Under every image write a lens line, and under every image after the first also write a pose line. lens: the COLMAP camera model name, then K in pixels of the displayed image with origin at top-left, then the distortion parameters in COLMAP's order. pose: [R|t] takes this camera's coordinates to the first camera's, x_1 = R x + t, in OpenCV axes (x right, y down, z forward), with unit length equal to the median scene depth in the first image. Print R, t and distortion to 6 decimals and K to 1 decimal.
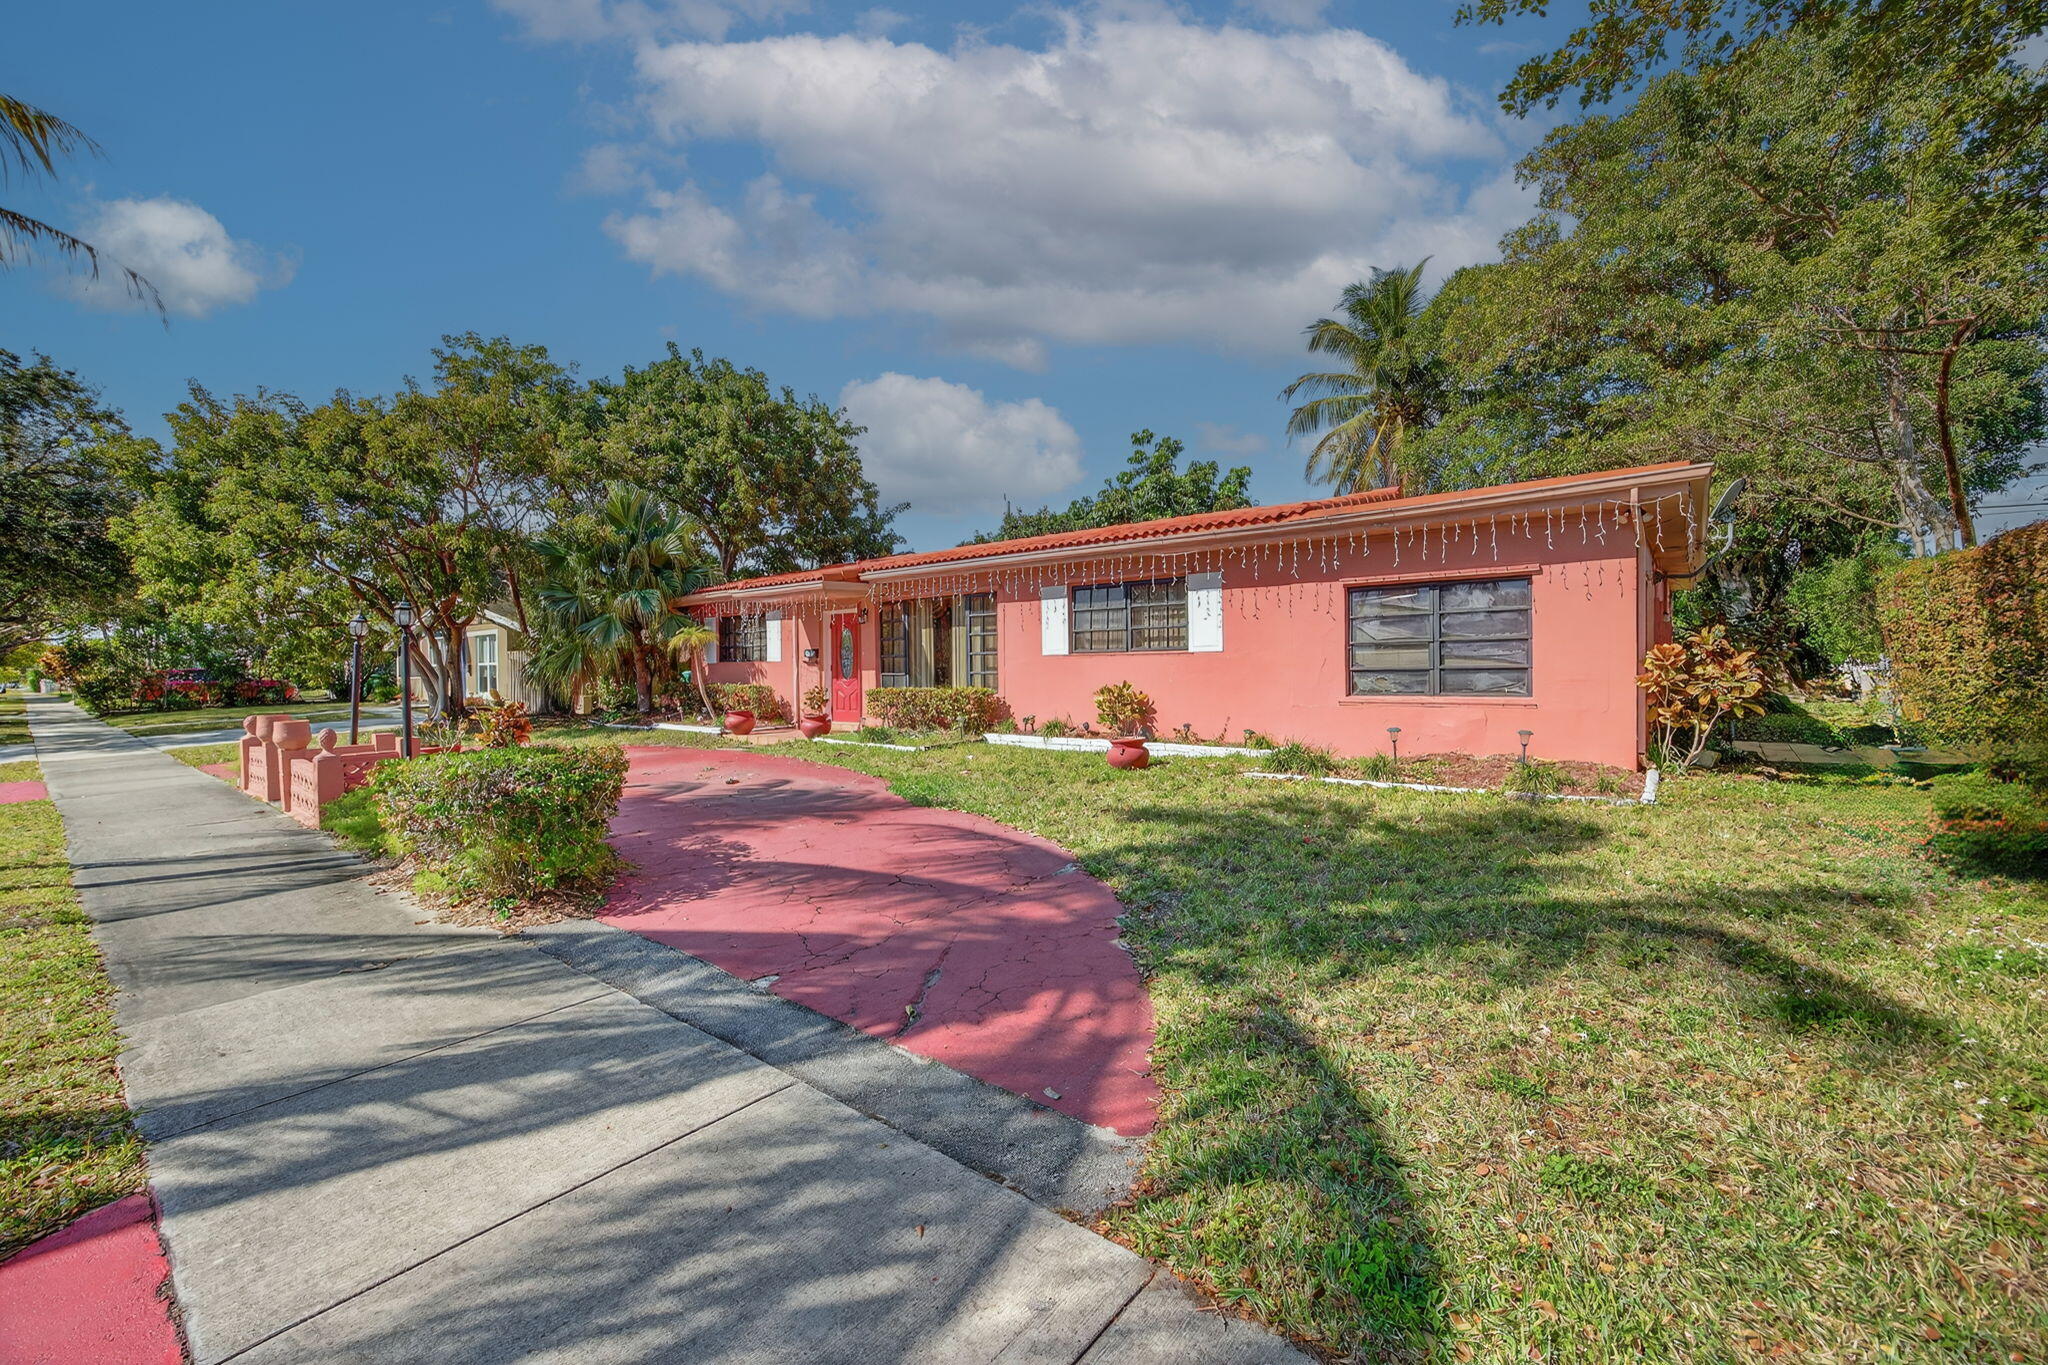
lens RADIAL K [[800.3, 0, 989.4], [0, 800.3, 674.7], [0, 0, 1]] dist [-0.028325, 0.008283]
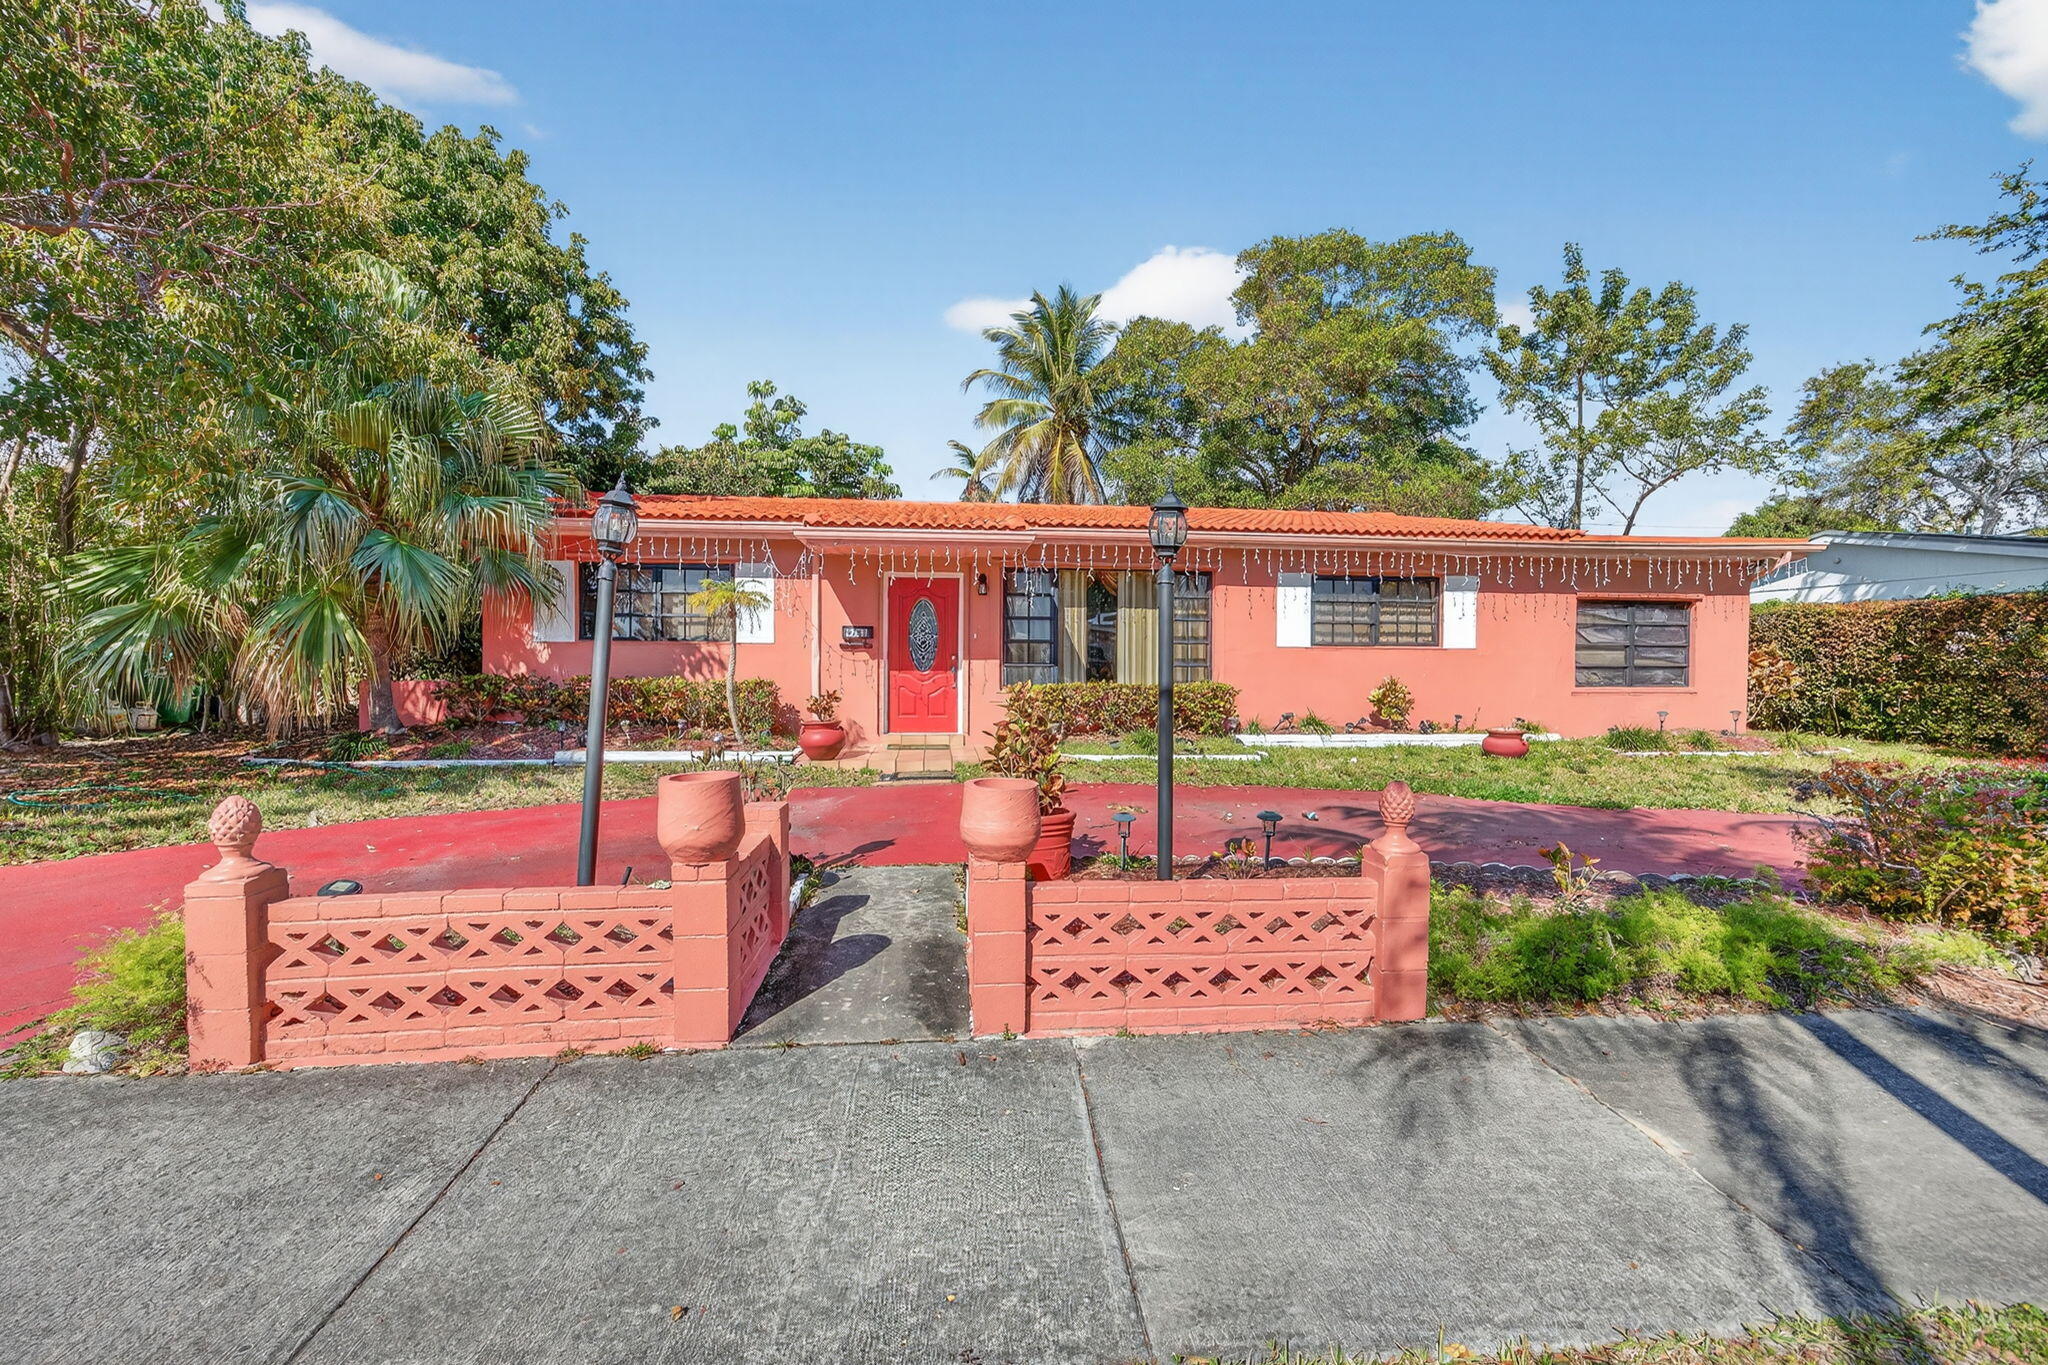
lens RADIAL K [[828.8, 0, 1017.4], [0, 828.8, 674.9], [0, 0, 1]] dist [-0.000350, 0.000146]
pose [[0.689225, -0.001806, 0.724545, -0.792738], [-0.007229, 0.999930, 0.009368, 0.000851], [-0.724511, -0.011694, 0.689164, 0.541524]]
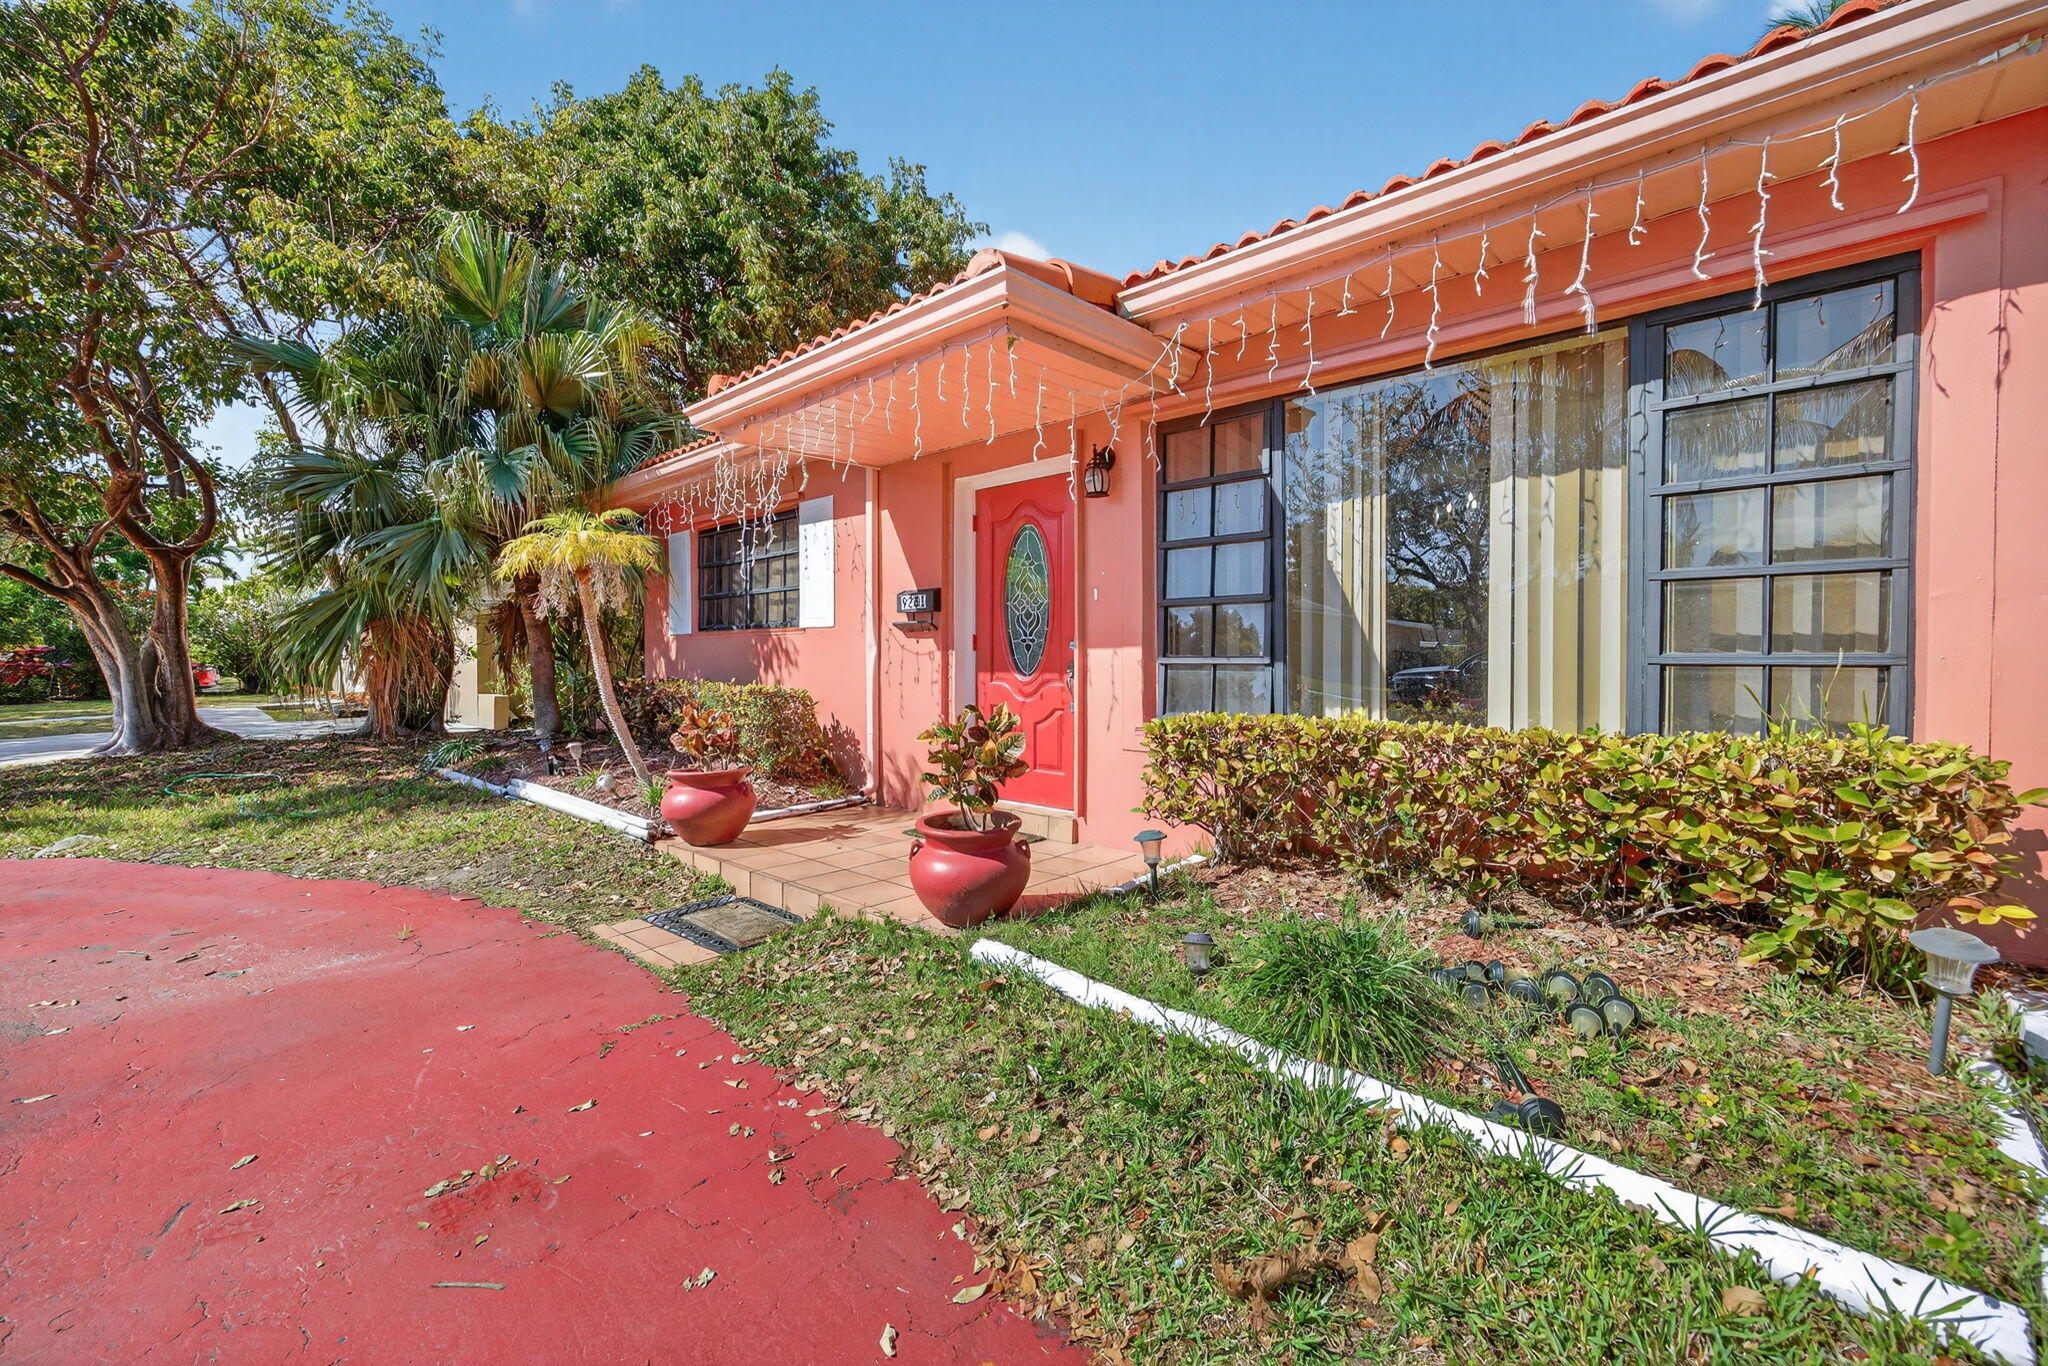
lens RADIAL K [[828.8, 0, 1017.4], [0, 828.8, 675.4], [0, 0, 1]] dist [-0.000350, 0.000146]
pose [[0.999123, 0.011714, -0.040200, -0.205456], [-0.011195, 0.999851, 0.013119, 0.000928], [0.040348, -0.012658, 0.999106, 0.795292]]
